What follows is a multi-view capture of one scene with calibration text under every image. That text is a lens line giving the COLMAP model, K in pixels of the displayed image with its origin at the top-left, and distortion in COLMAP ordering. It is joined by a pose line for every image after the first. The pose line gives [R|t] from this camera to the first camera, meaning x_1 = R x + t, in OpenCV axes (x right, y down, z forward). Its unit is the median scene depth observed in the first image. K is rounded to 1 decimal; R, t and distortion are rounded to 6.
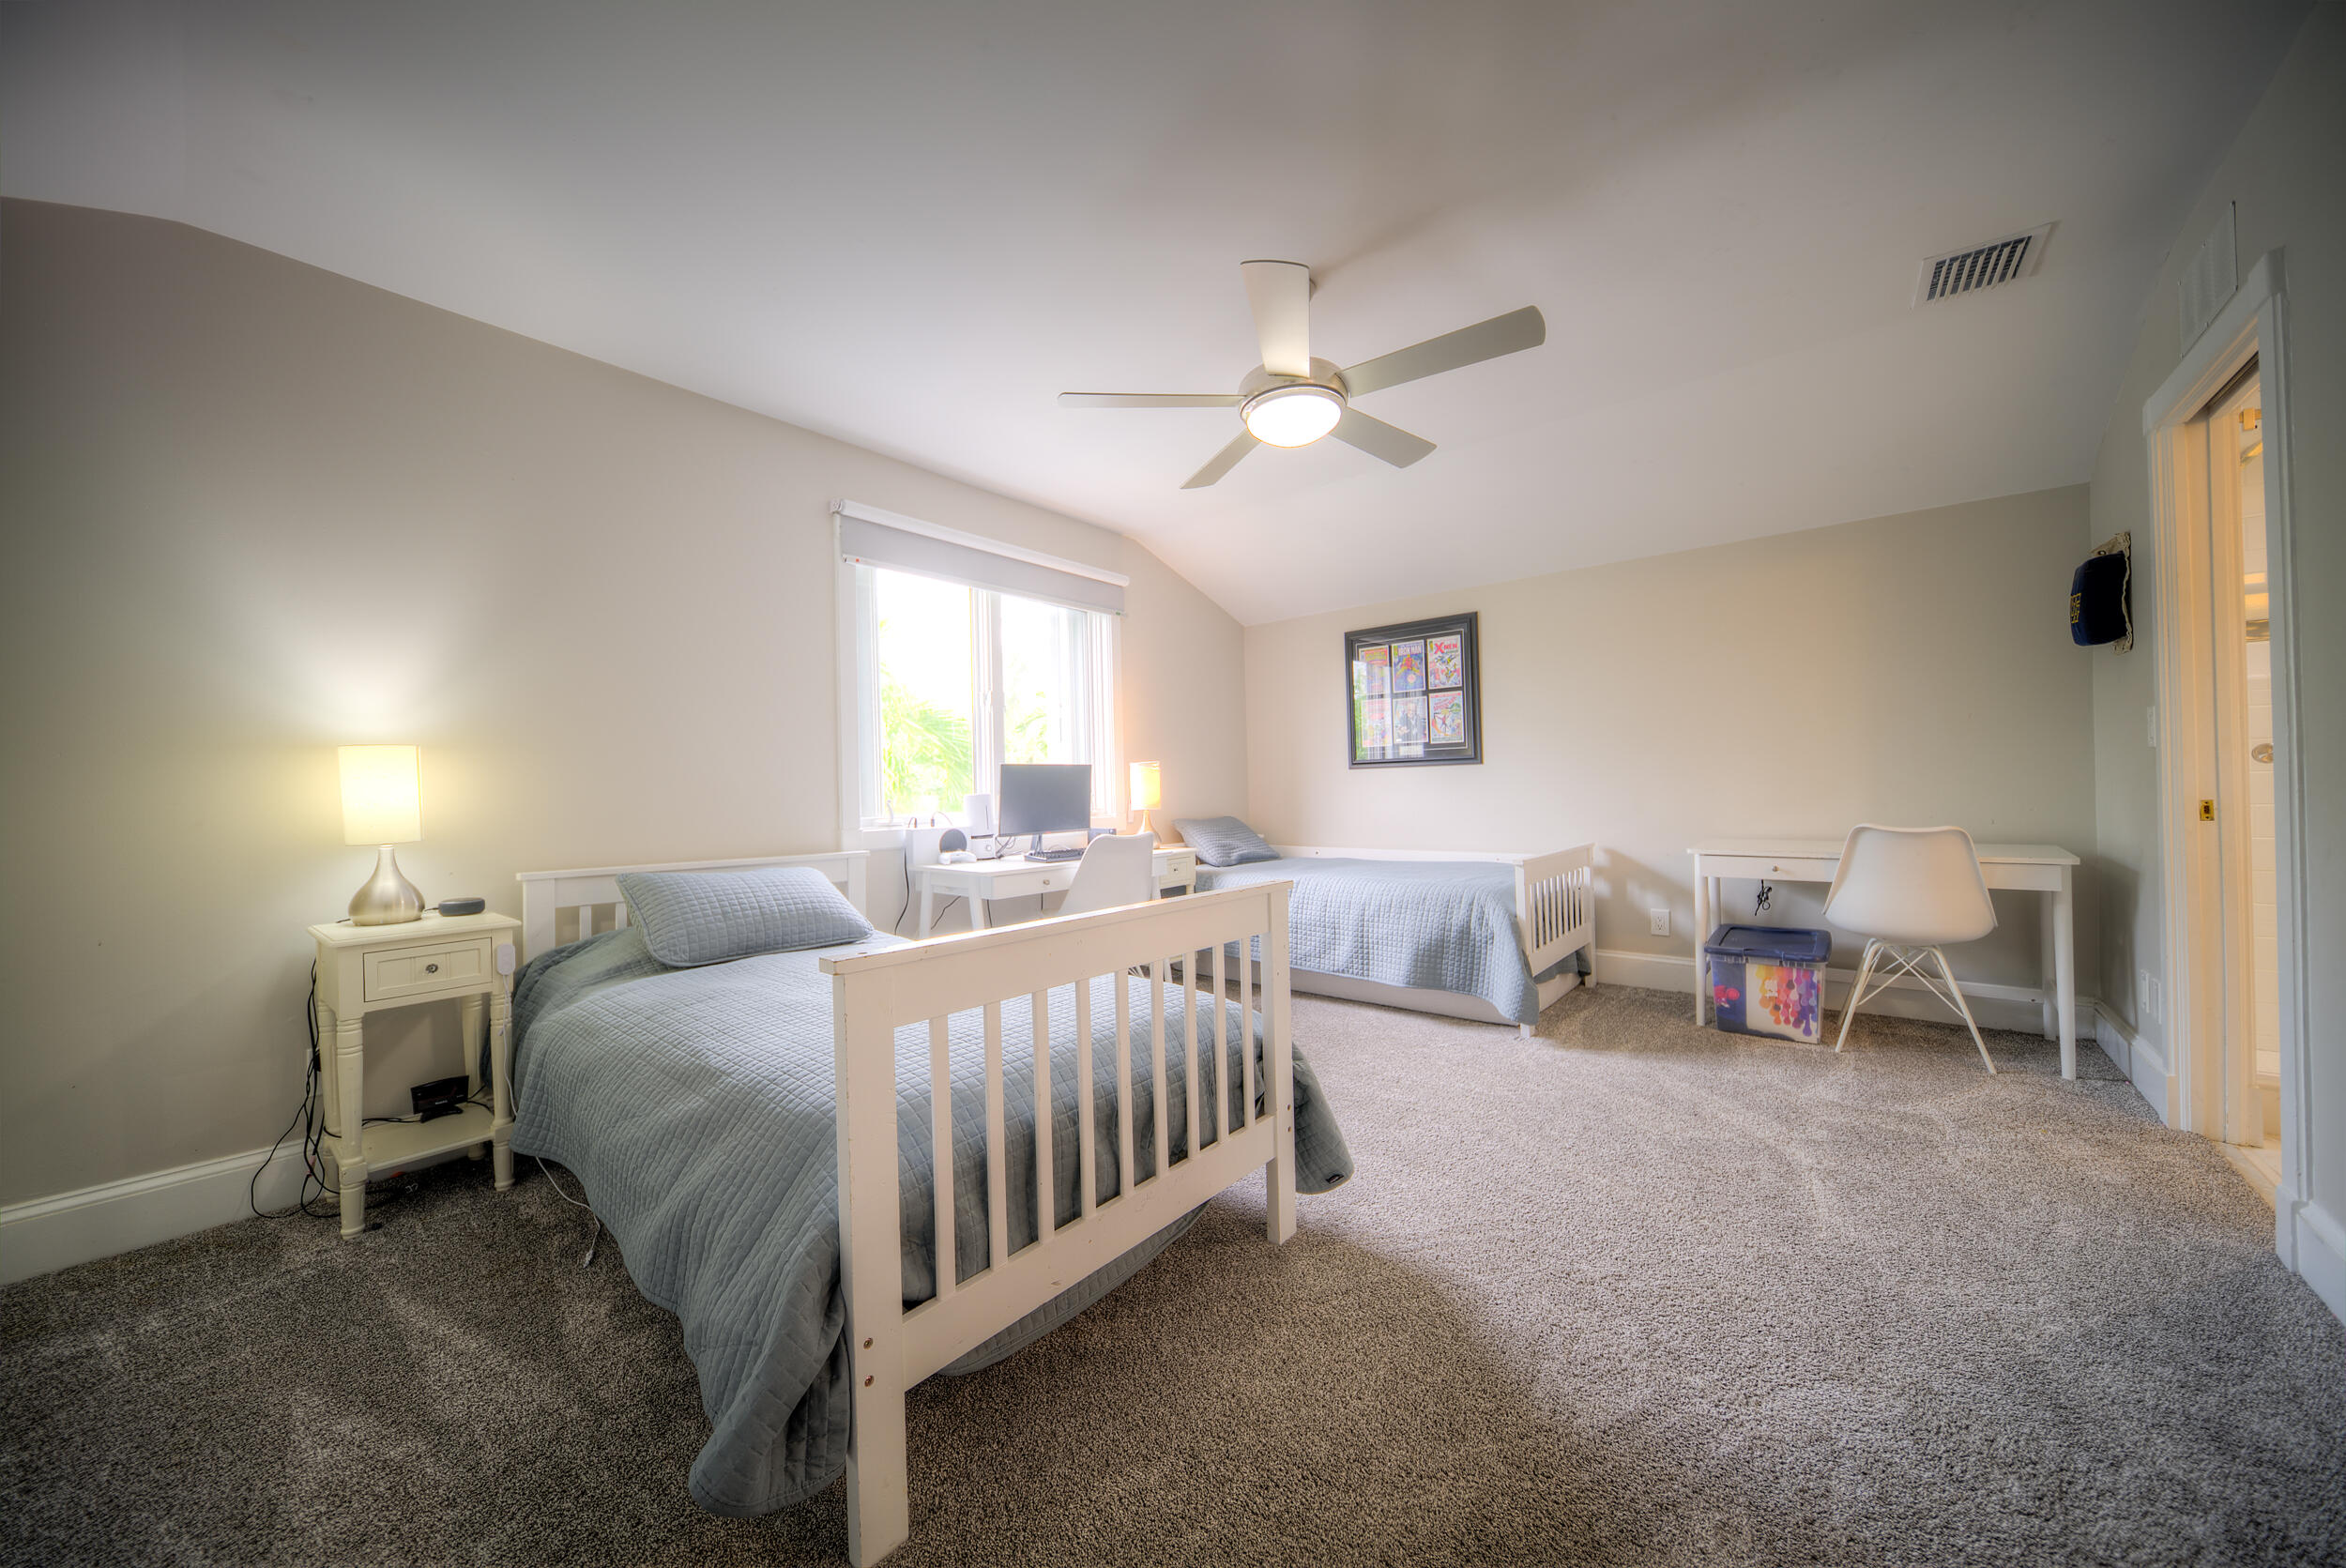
lens RADIAL K [[822.1, 0, 1179.5], [0, 822.1, 787.6], [0, 0, 1]] dist [-0.001572, -0.001205]
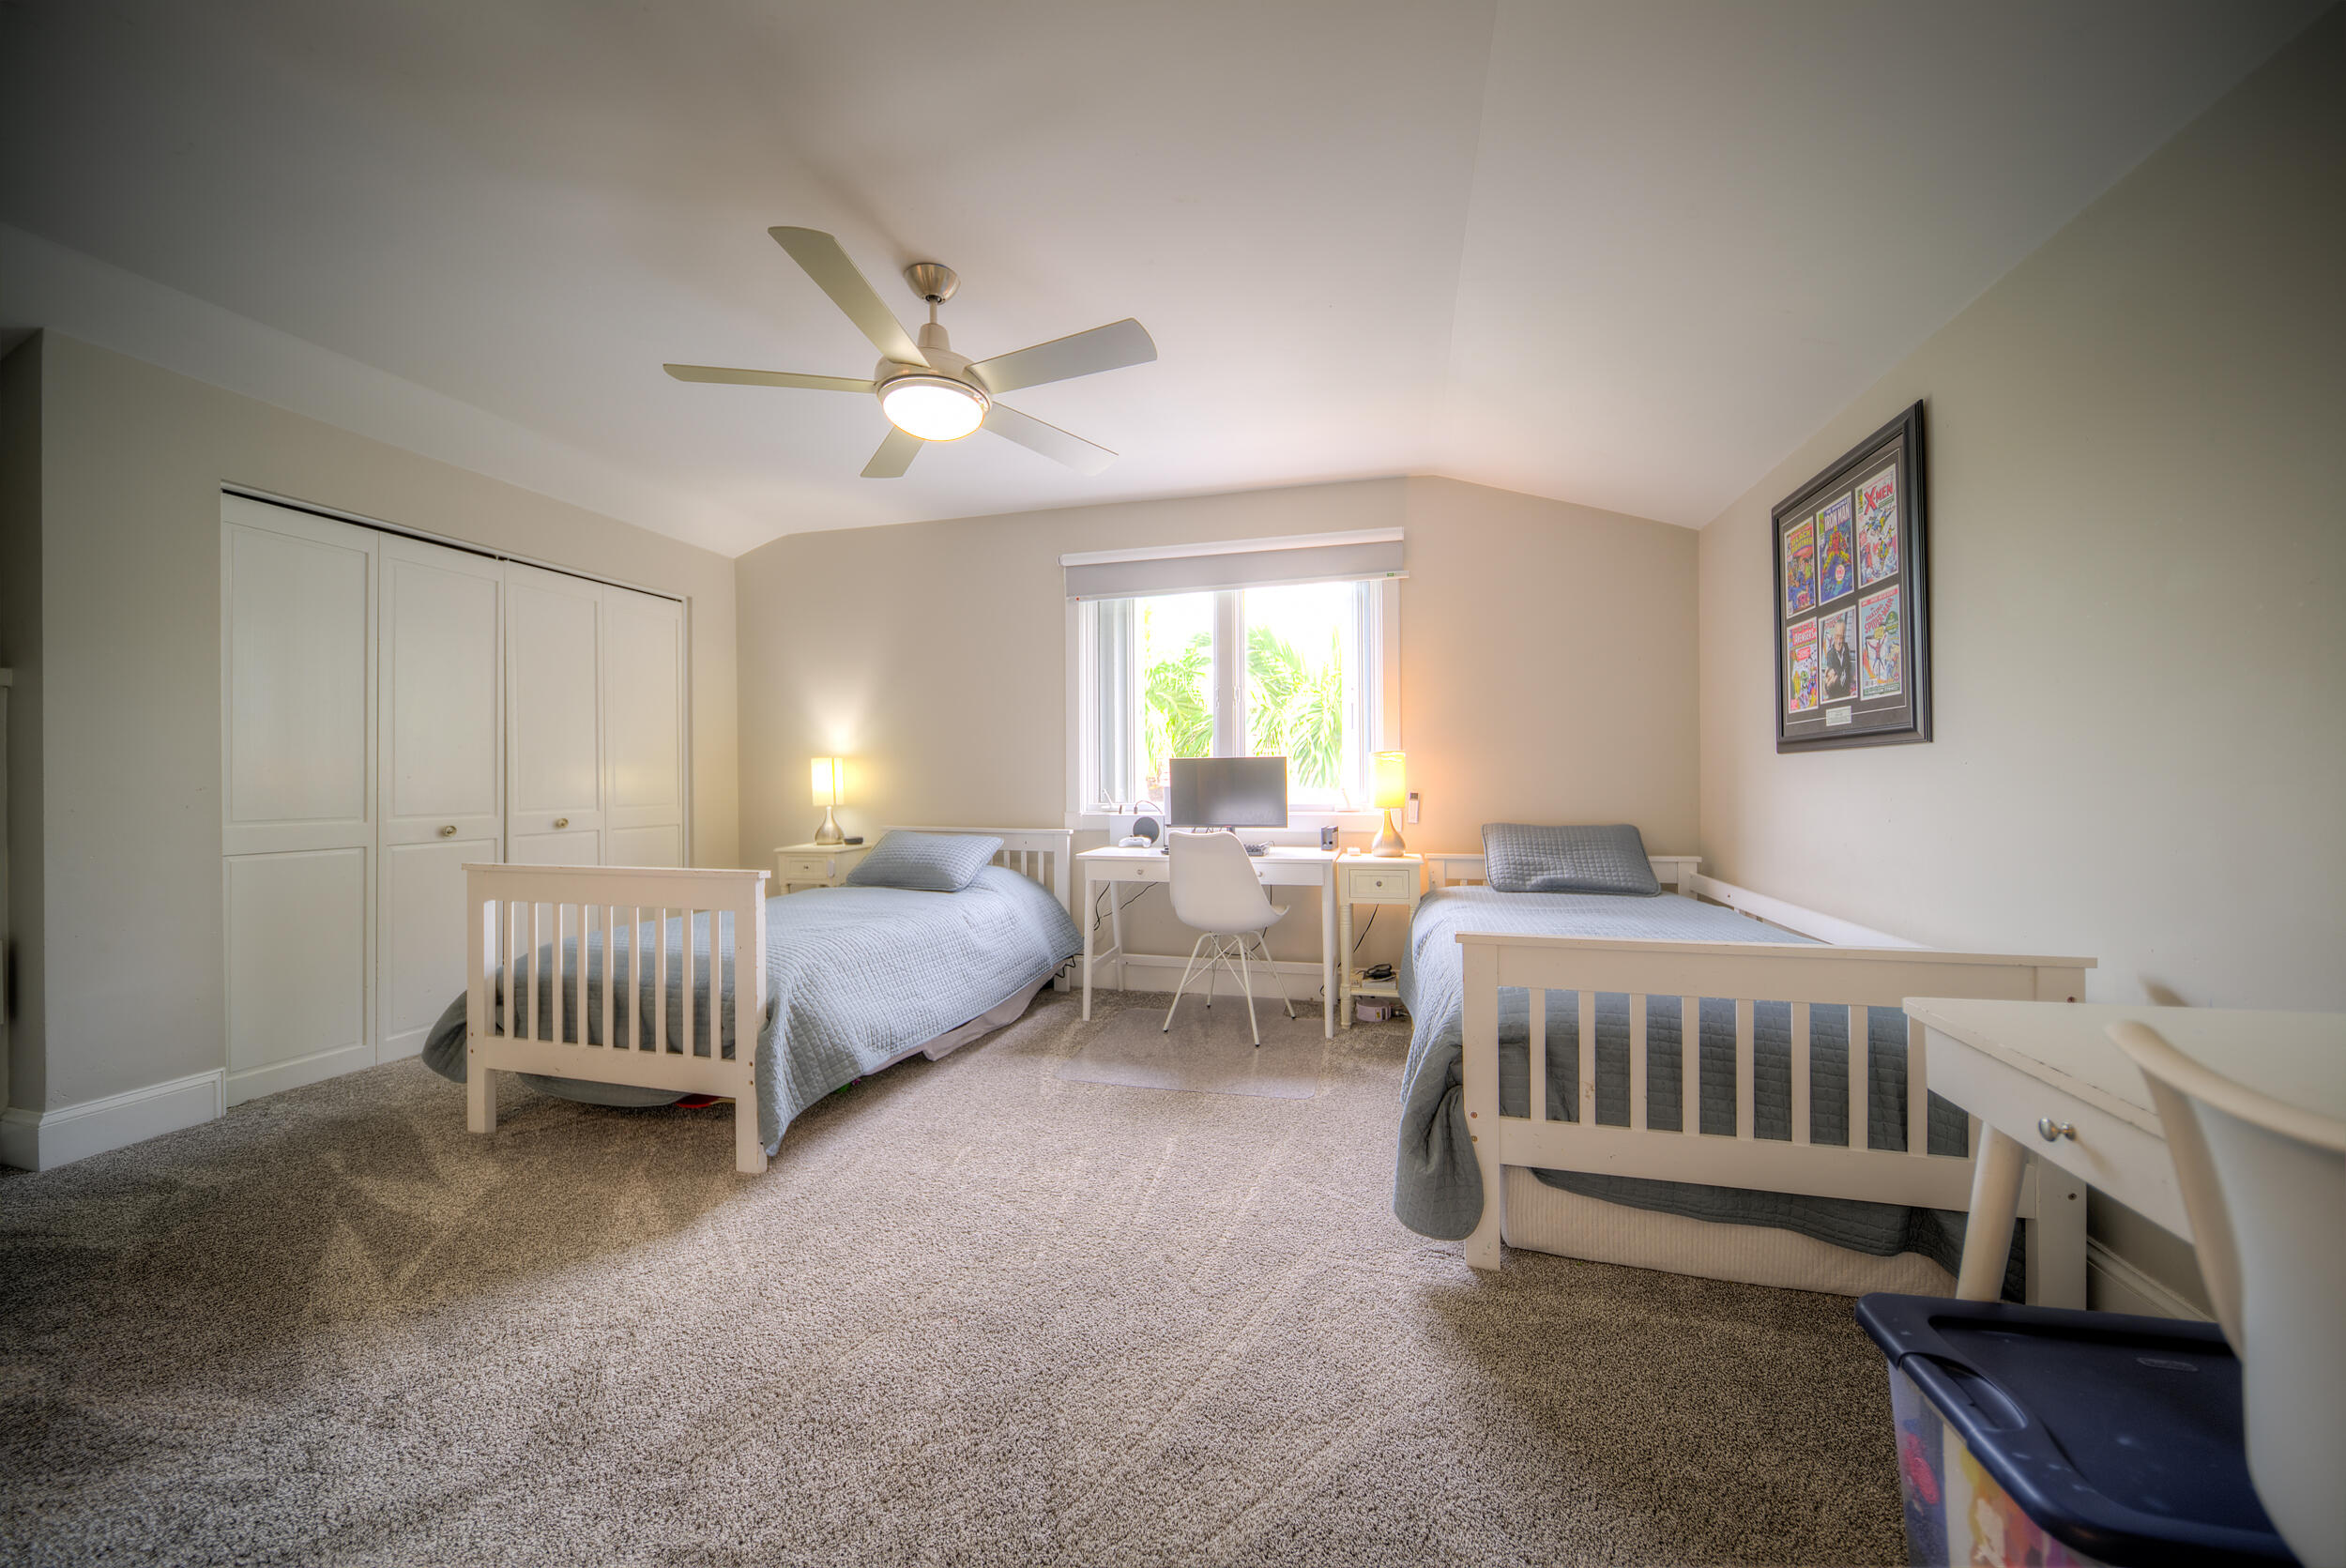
lens RADIAL K [[819.1, 0, 1175.2], [0, 819.1, 786.9], [0, 0, 1]] dist [-0.000127, -0.002027]
pose [[0.423706, 0.022155, -0.905529, 0.591483], [-0.001194, 0.999714, 0.023900, -0.013725], [0.905799, -0.009046, 0.423611, 0.435872]]
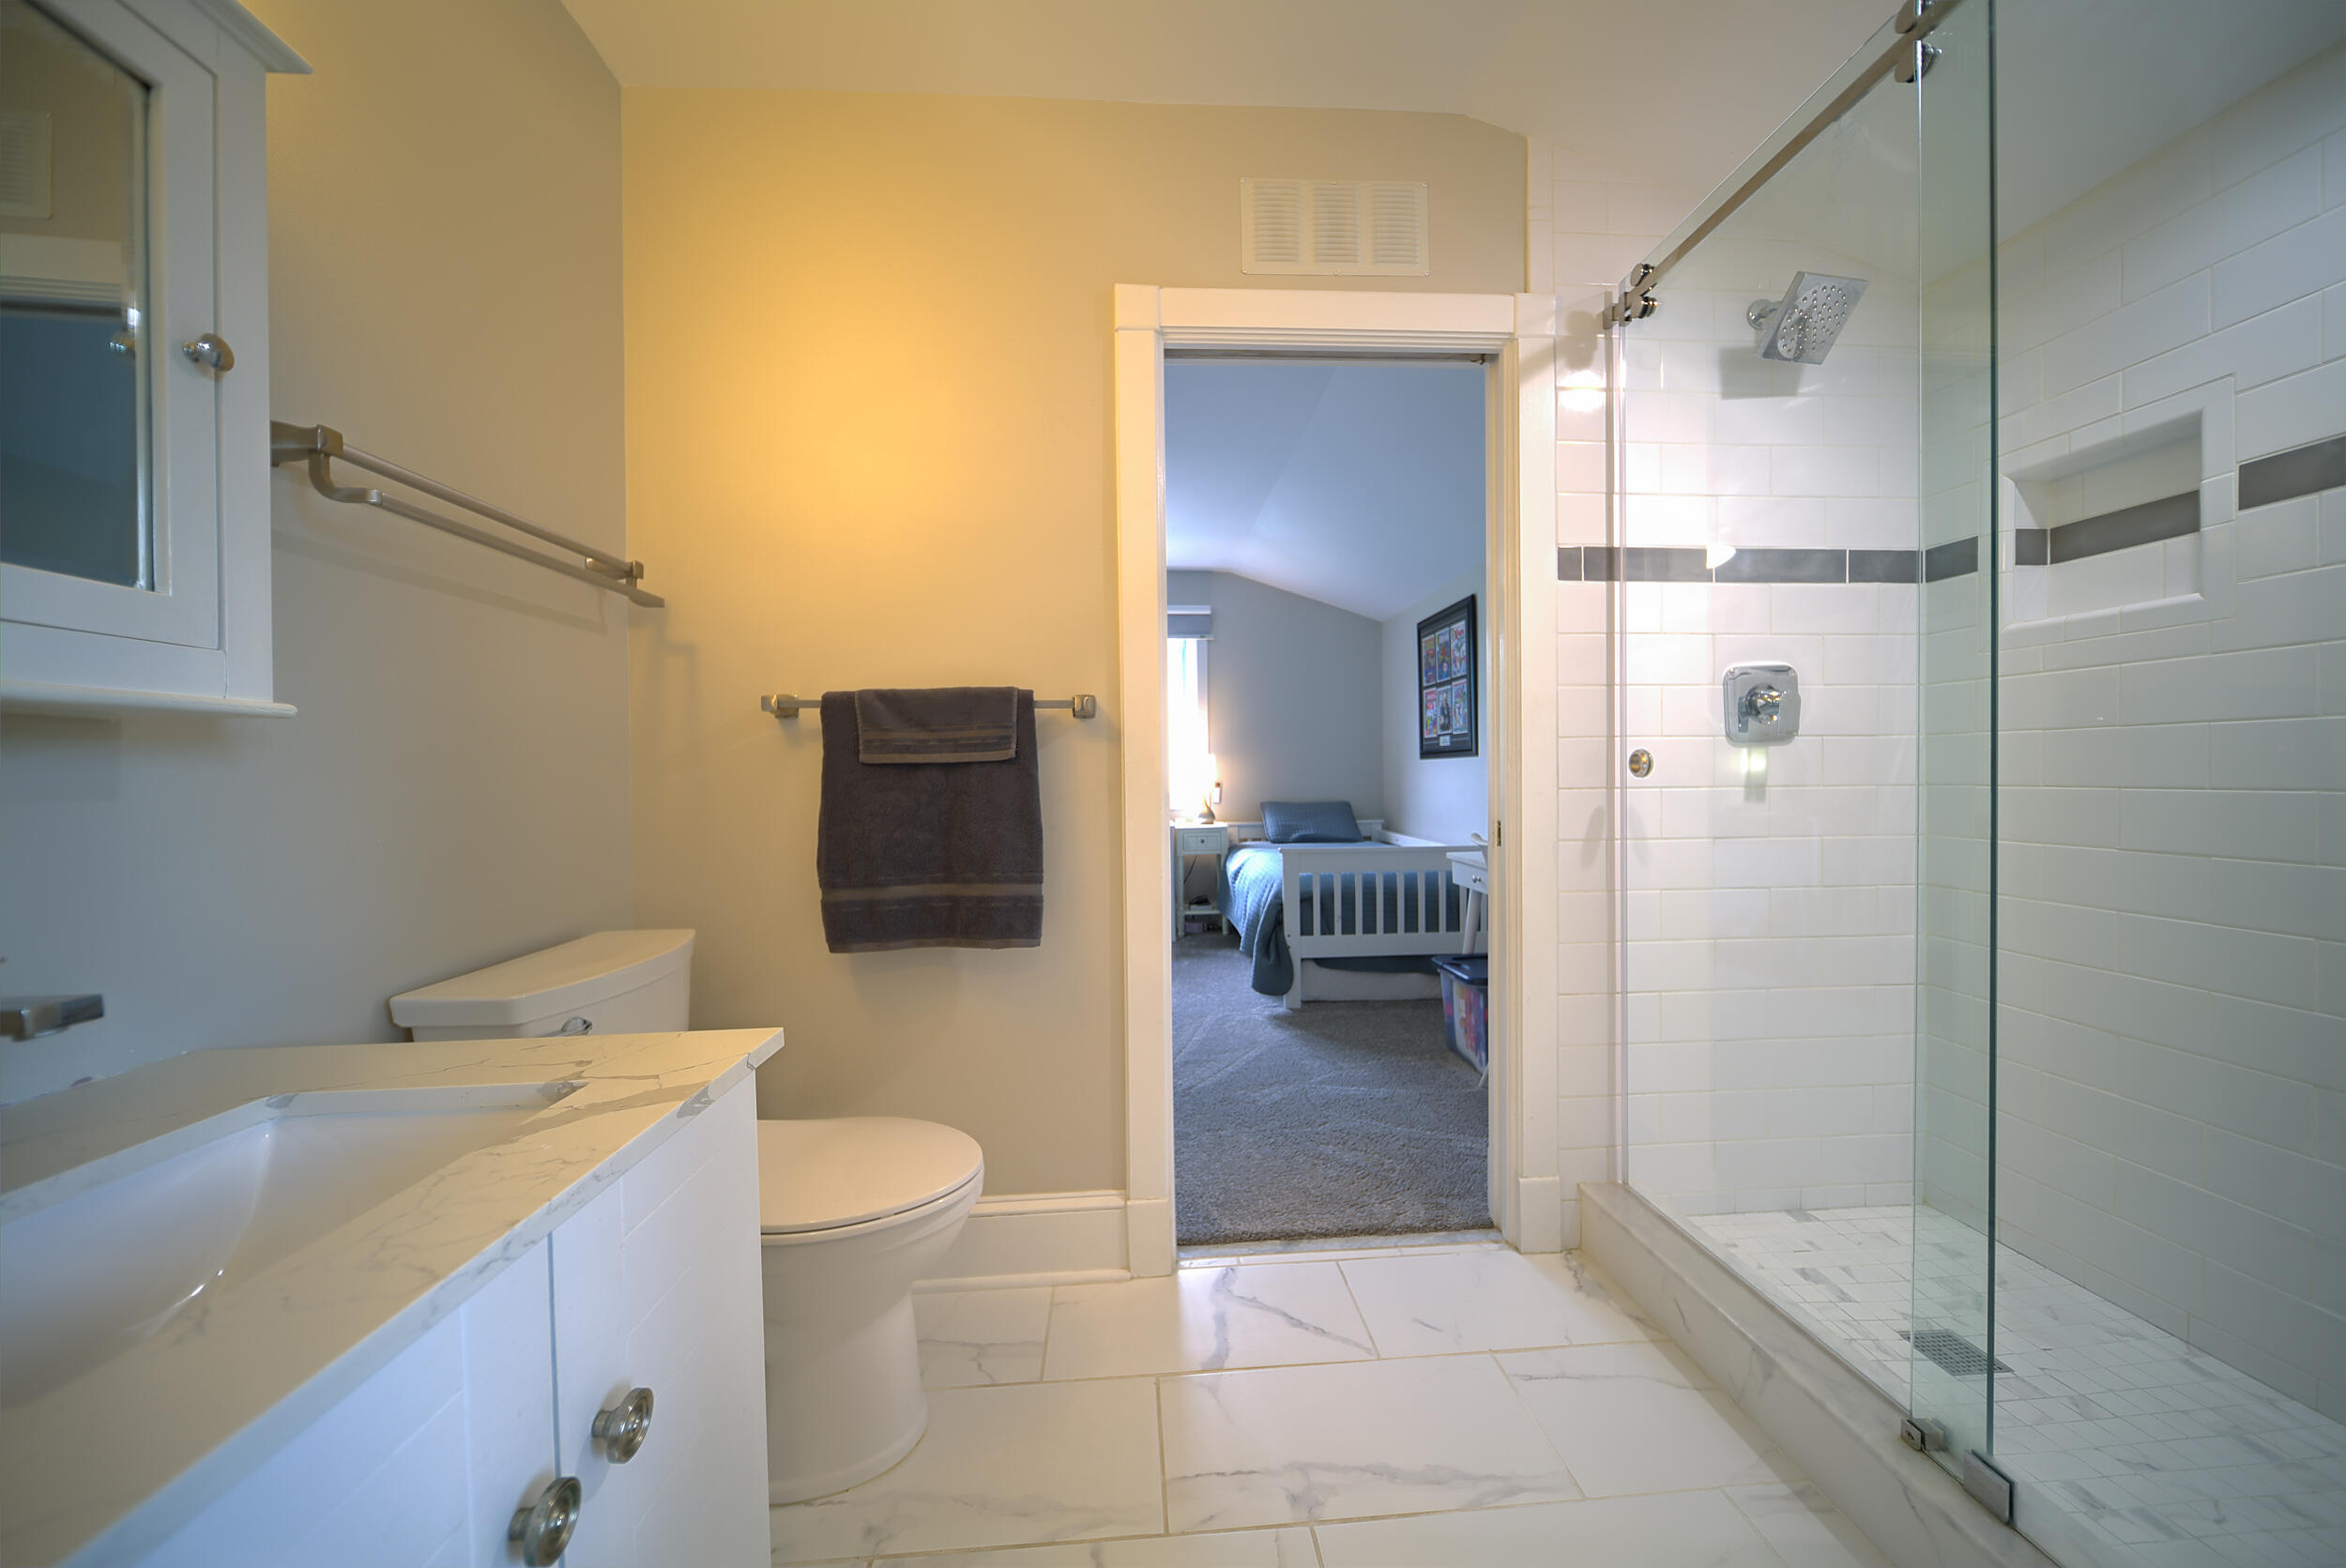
lens RADIAL K [[819.1, 0, 1175.2], [0, 819.1, 786.9], [0, 0, 1]] dist [-0.000127, -0.002027]
pose [[0.687743, 0.024754, -0.725532, 0.805797], [-0.001397, 0.999462, 0.032775, -0.022461], [0.725953, -0.021527, 0.687407, 0.098326]]
